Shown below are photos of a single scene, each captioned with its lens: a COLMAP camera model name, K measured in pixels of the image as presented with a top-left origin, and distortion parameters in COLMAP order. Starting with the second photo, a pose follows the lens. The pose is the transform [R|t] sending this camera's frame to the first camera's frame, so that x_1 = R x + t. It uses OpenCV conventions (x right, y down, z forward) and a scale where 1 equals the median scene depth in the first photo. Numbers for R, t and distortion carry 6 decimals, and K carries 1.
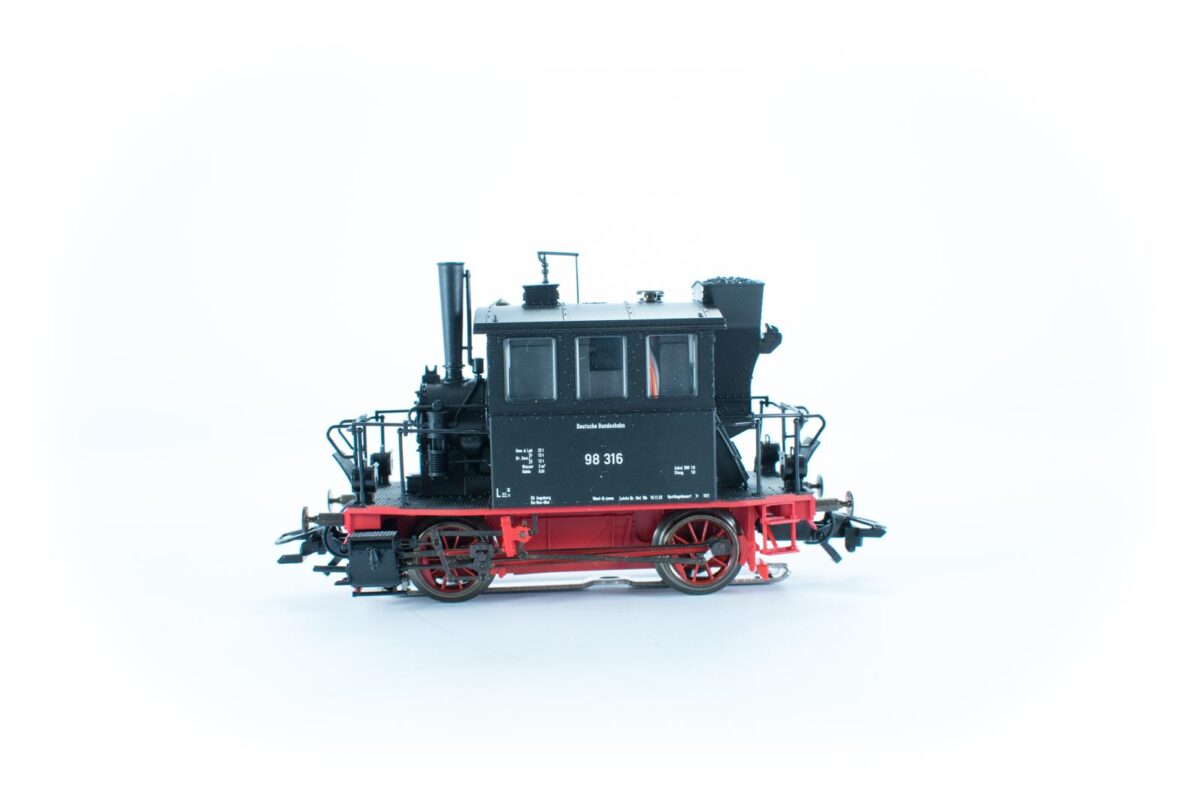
lens RADIAL K [[1222.1, 0, 600.0], [0, 1222.1, 400.0], [0, 0, 1]] dist [-0.153164, 0.000606]
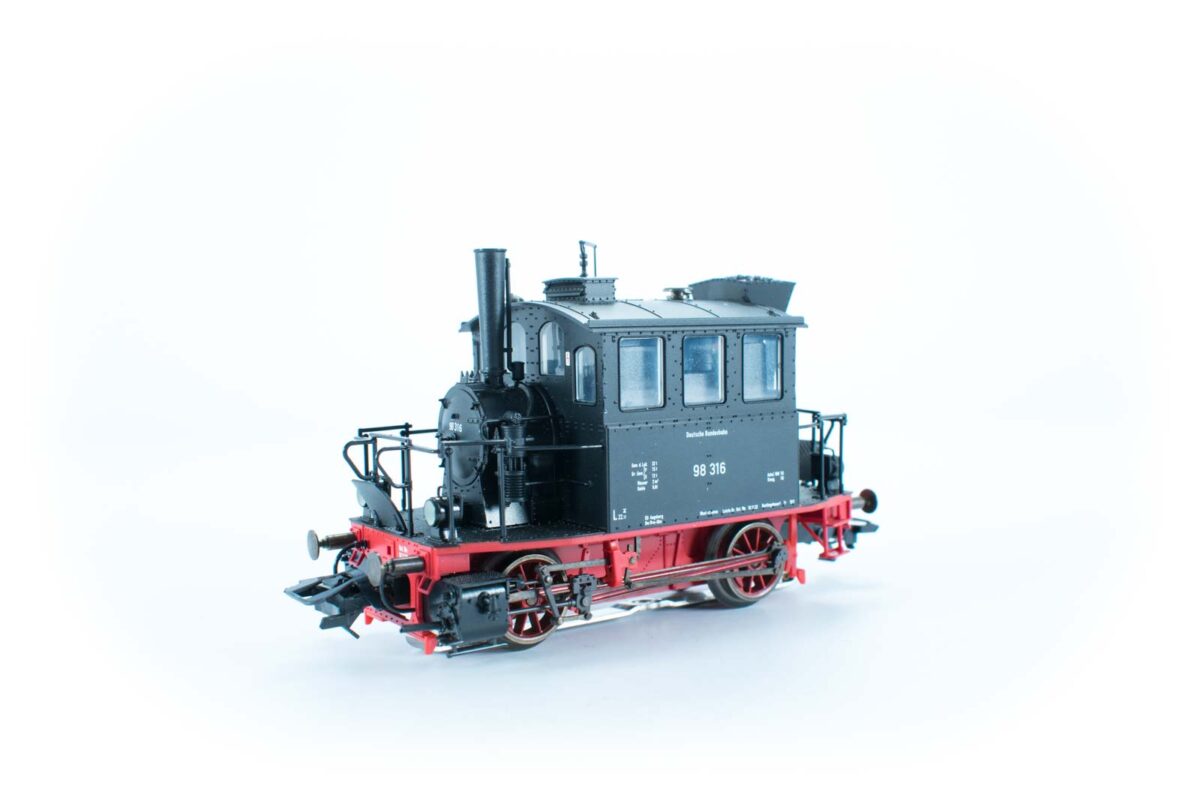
lens RADIAL K [[1222.1, 0, 600.0], [0, 1222.1, 400.0], [0, 0, 1]] dist [-0.153164, 0.000606]
pose [[0.855066, -0.025153, 0.517908, -0.535703], [0.031070, 0.999513, -0.002753, -0.003732], [-0.517587, 0.018446, 0.855432, 0.257130]]
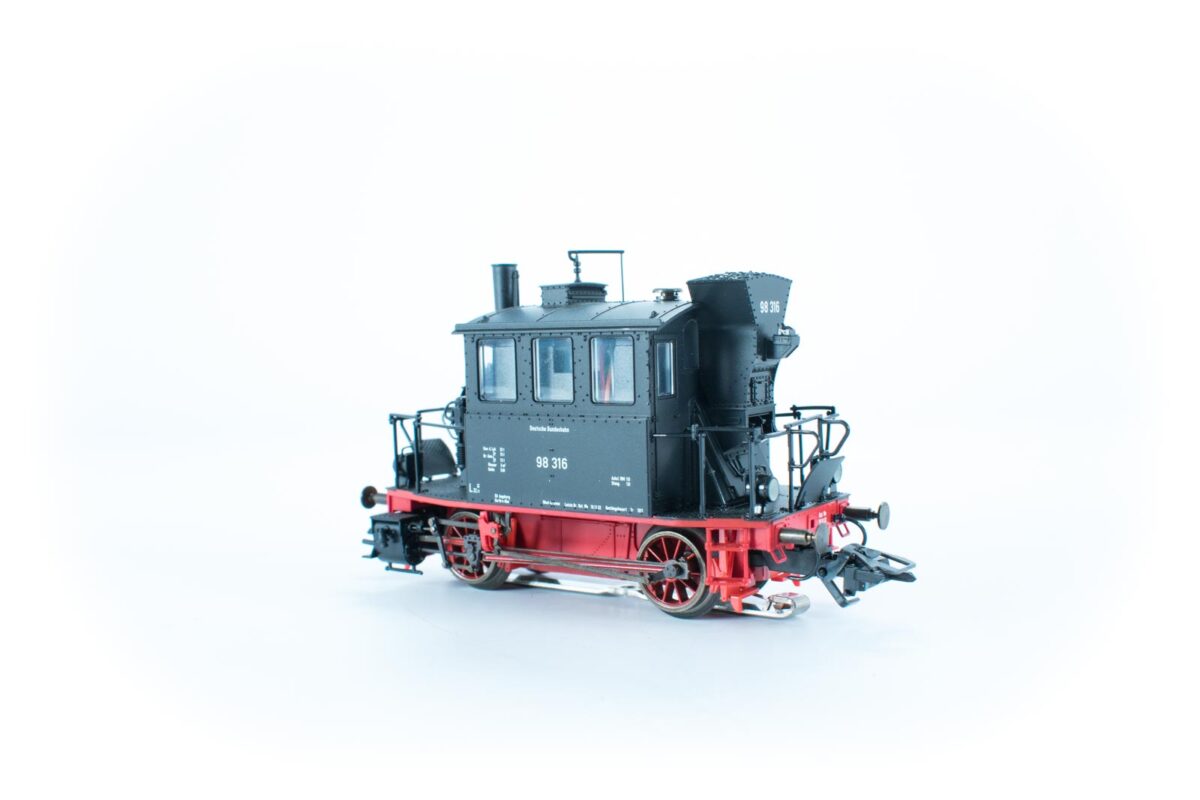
lens RADIAL K [[1222.1, 0, 600.0], [0, 1222.1, 400.0], [0, 0, 1]] dist [-0.153164, 0.000606]
pose [[0.790634, 0.043353, -0.610752, 0.626140], [-0.035028, 0.999059, 0.025571, -0.028390], [0.611286, 0.001176, 0.791409, 0.245451]]
